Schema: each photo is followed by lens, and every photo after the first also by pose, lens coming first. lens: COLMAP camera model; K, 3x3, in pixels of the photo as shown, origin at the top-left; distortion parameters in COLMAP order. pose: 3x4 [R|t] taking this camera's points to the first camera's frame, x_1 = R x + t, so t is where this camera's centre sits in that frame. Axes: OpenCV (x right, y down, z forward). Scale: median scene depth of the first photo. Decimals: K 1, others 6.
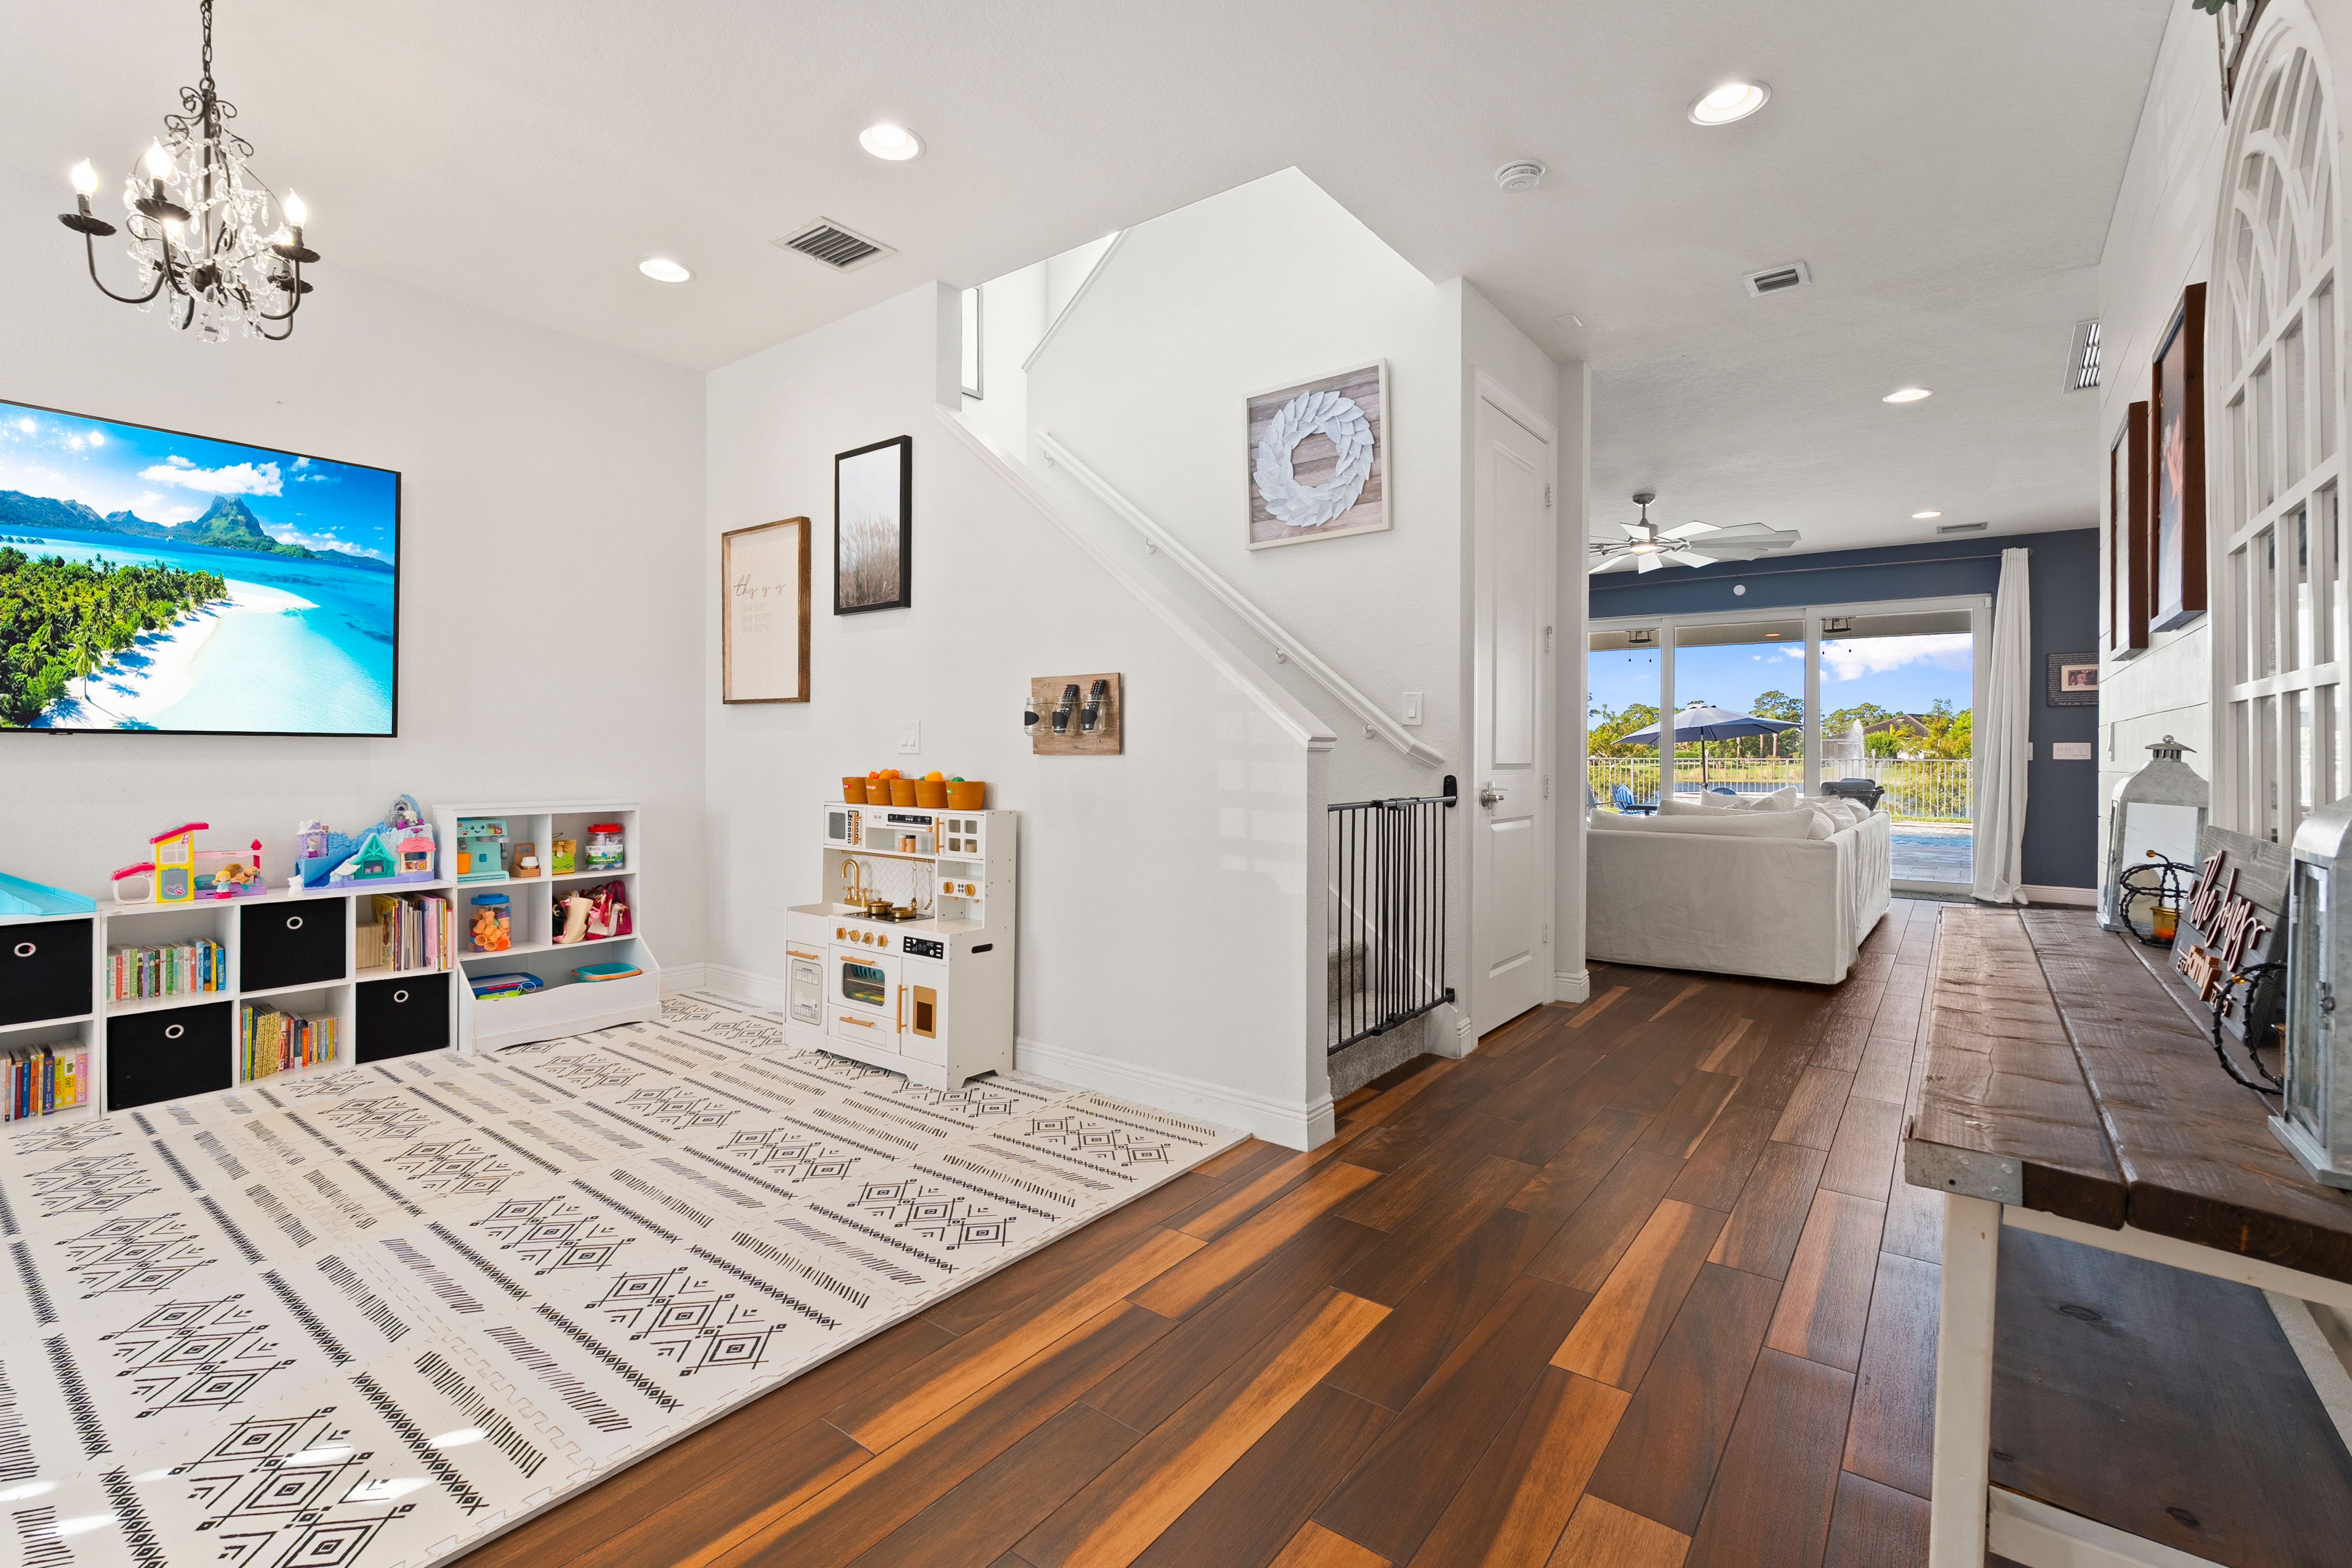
lens RADIAL K [[1051.1, 0, 1181.4], [0, 1051.1, 735.8], [0, 0, 1]] dist [-0.000095, -0.000282]
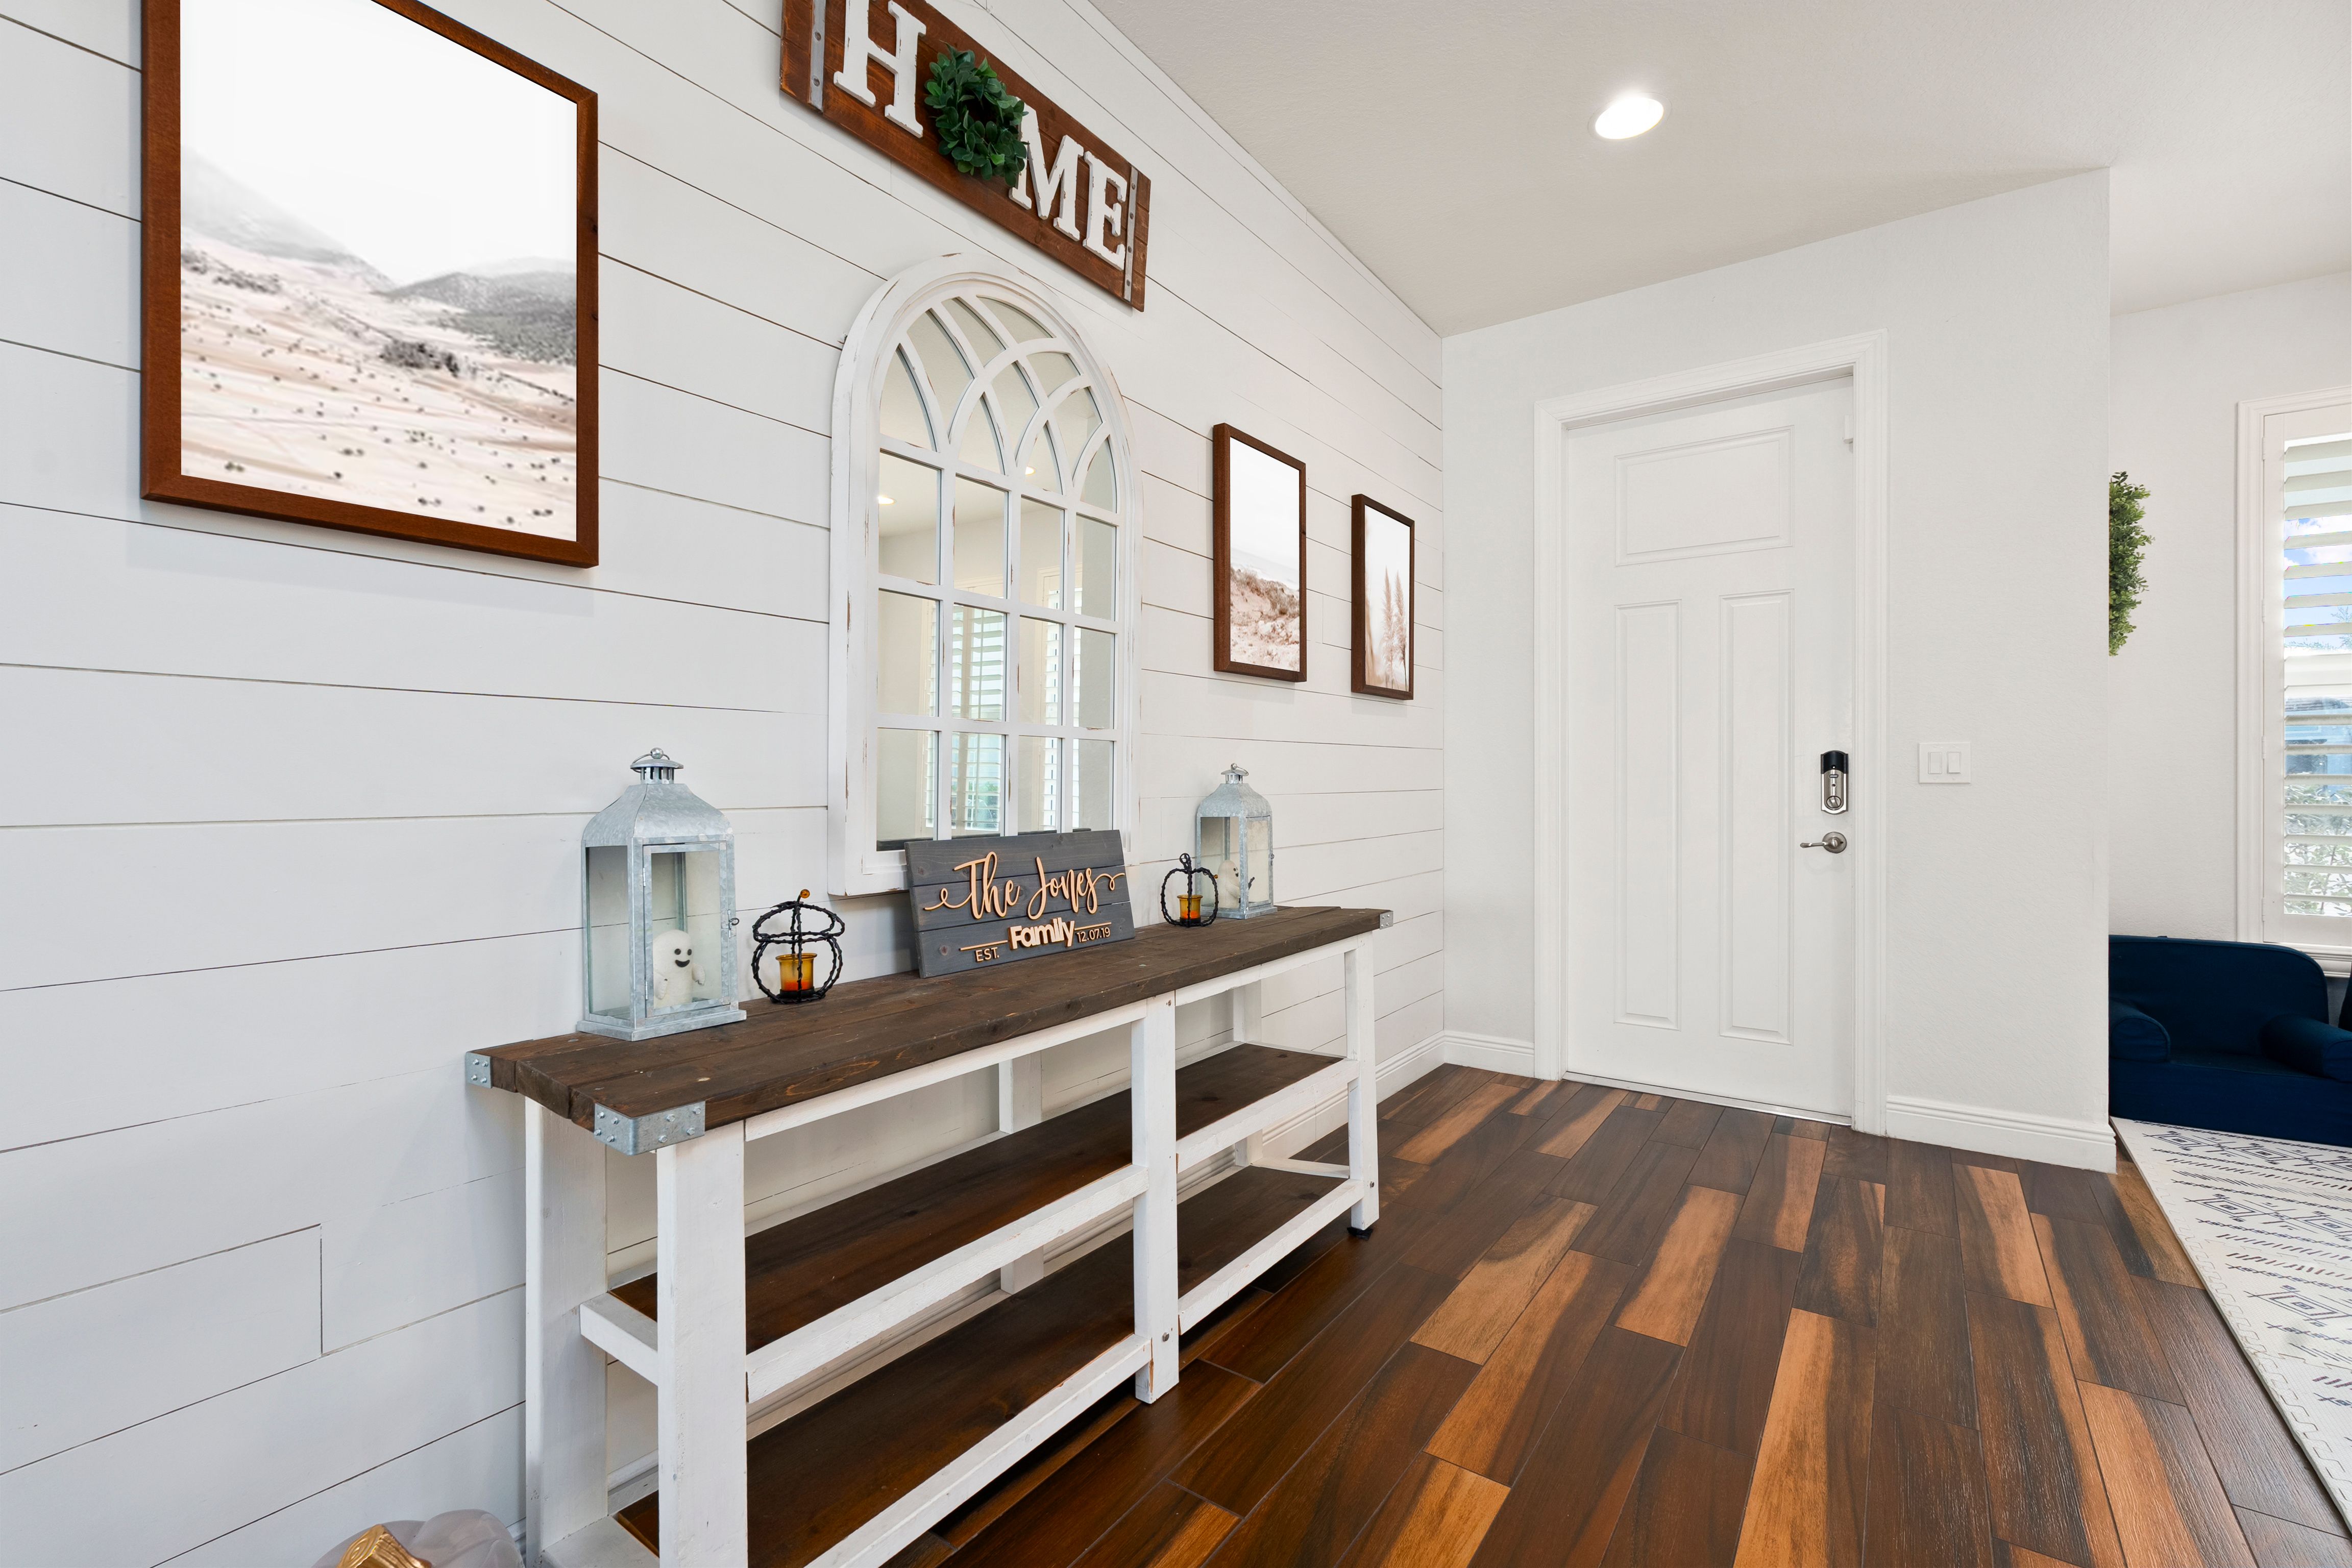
lens RADIAL K [[1043.5, 0, 1182.9], [0, 1043.5, 781.7], [0, 0, 1]] dist [-0.001092, -0.000248]
pose [[-0.999411, -0.007935, -0.033375, 0.356631], [-0.007594, 0.999918, -0.010321, 0.017673], [0.033454, -0.010061, -0.999390, 1.014078]]
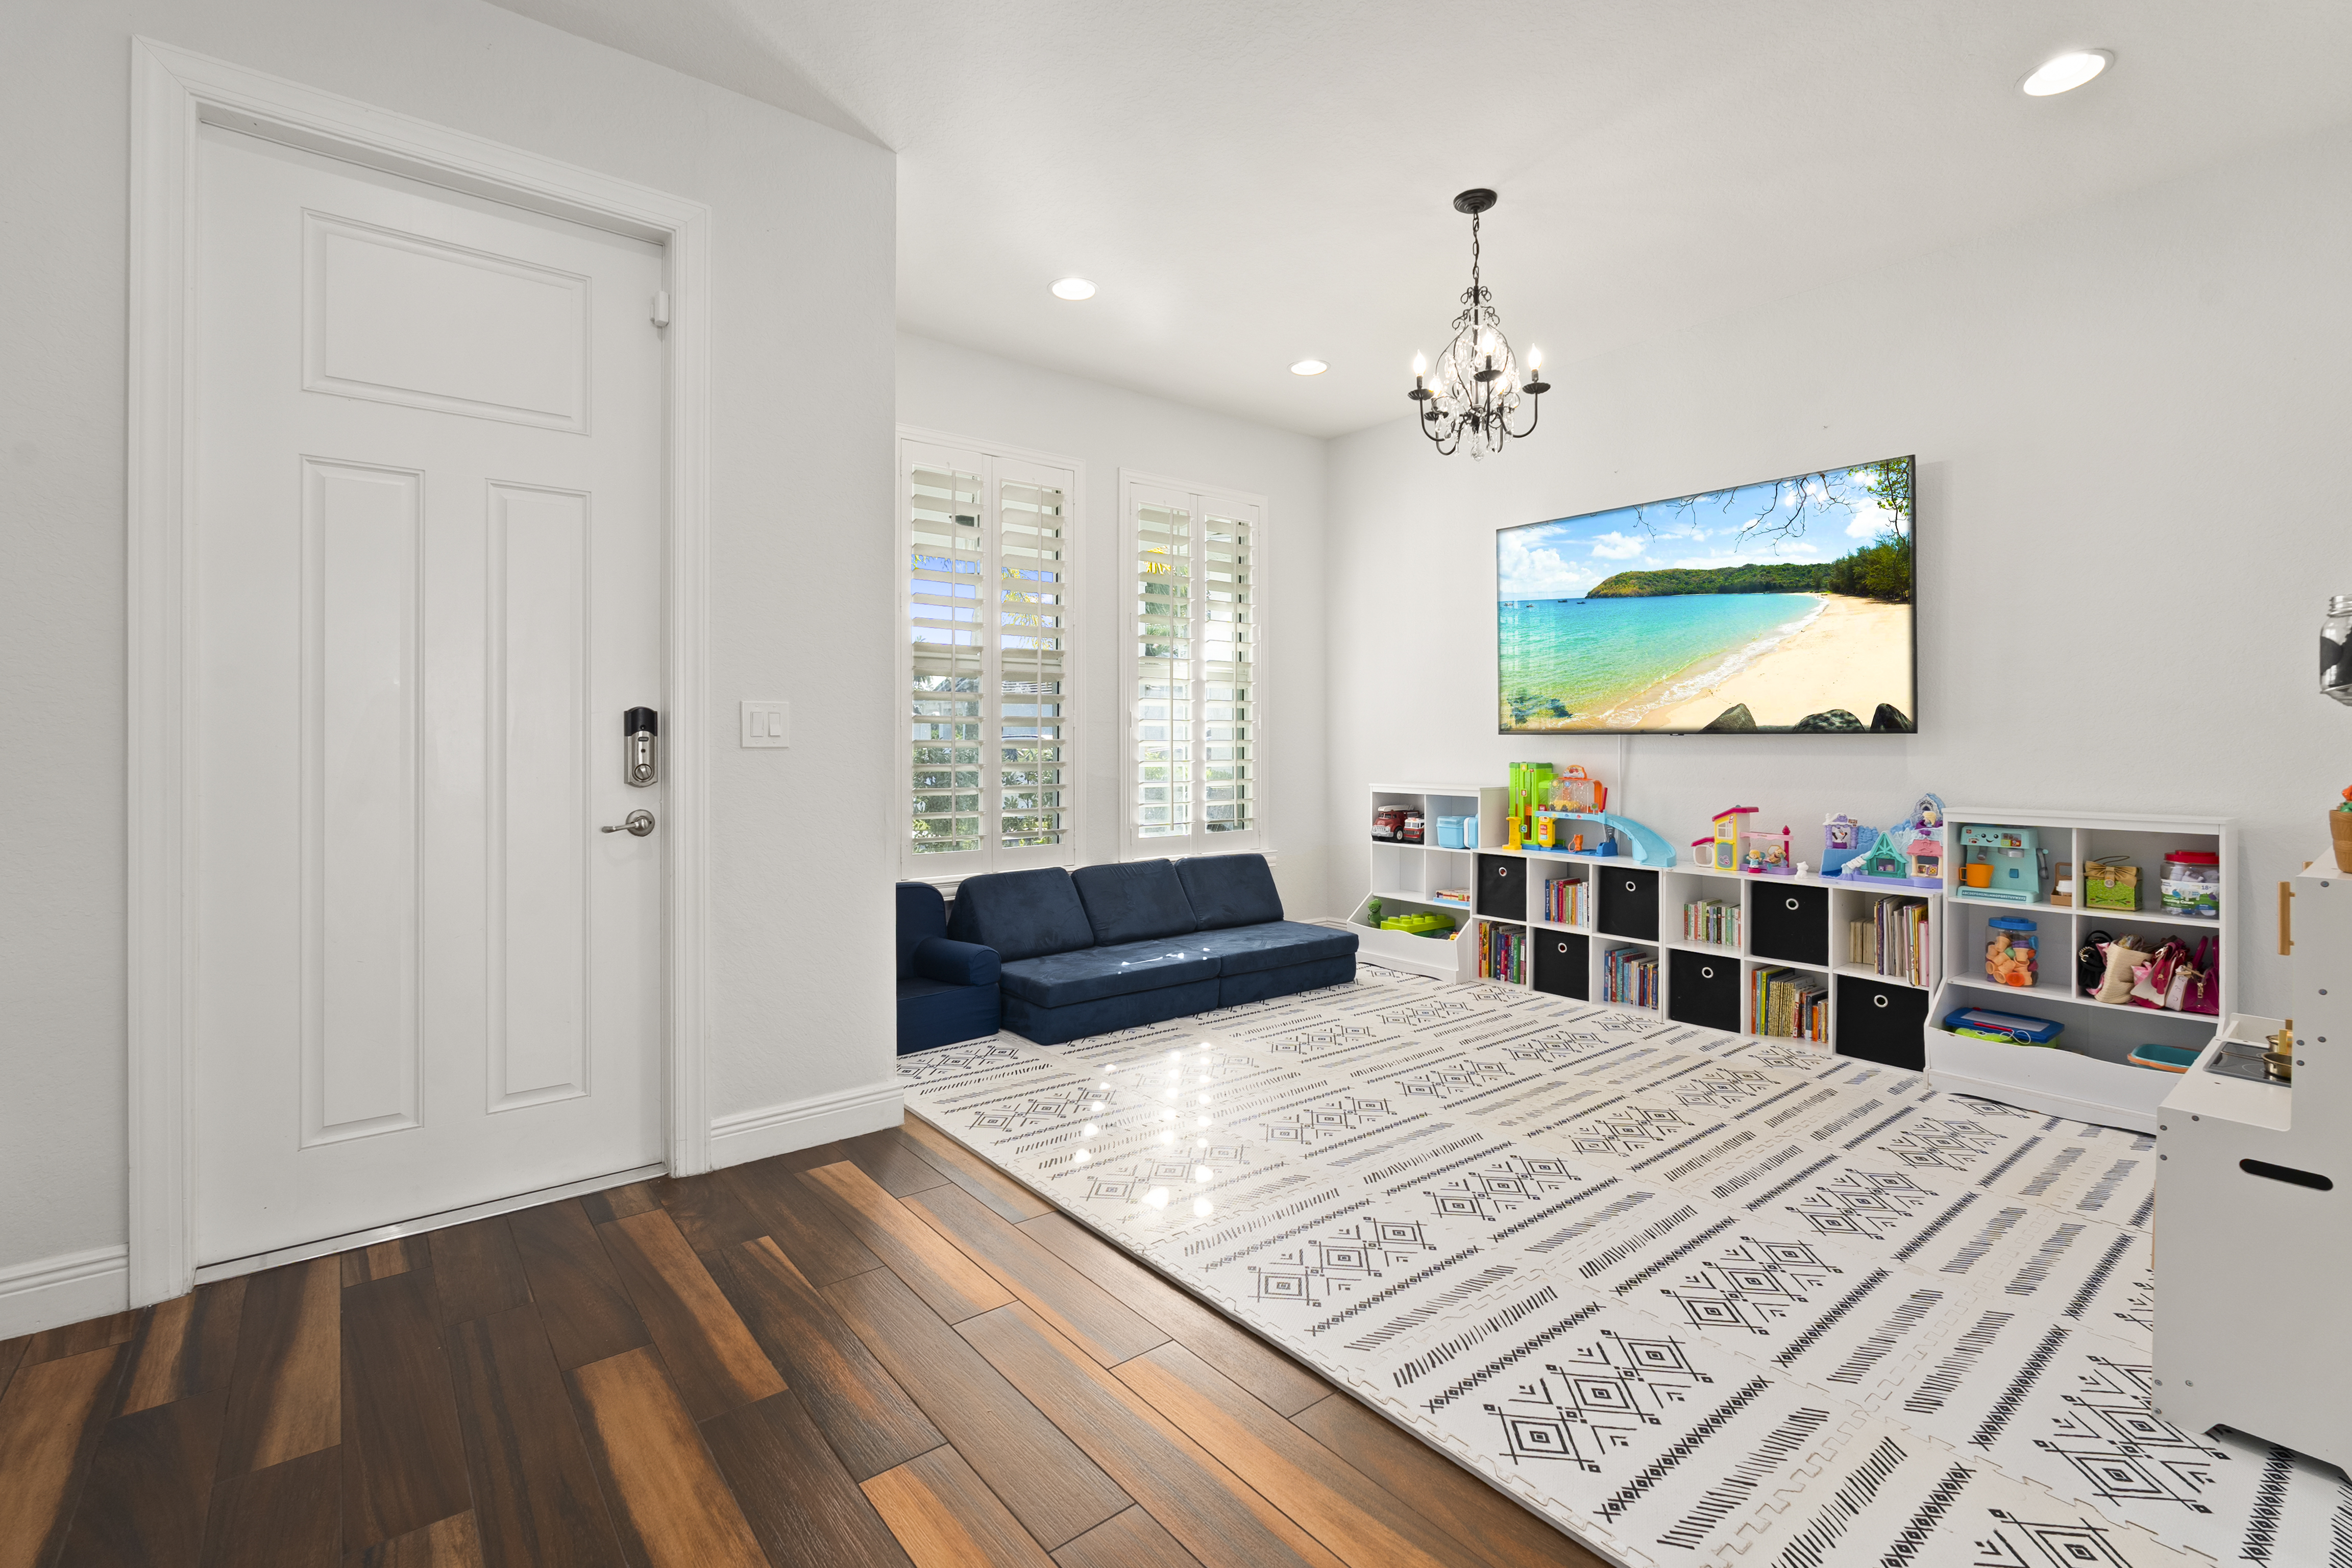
lens RADIAL K [[1051.1, 0, 1181.4], [0, 1051.1, 735.8], [0, 0, 1]] dist [-0.000095, -0.000282]
pose [[-0.245695, -0.013623, -0.969252, 0.374105], [0.011902, 0.999783, -0.017069, 0.013123], [0.969274, -0.015730, -0.245479, 0.647196]]
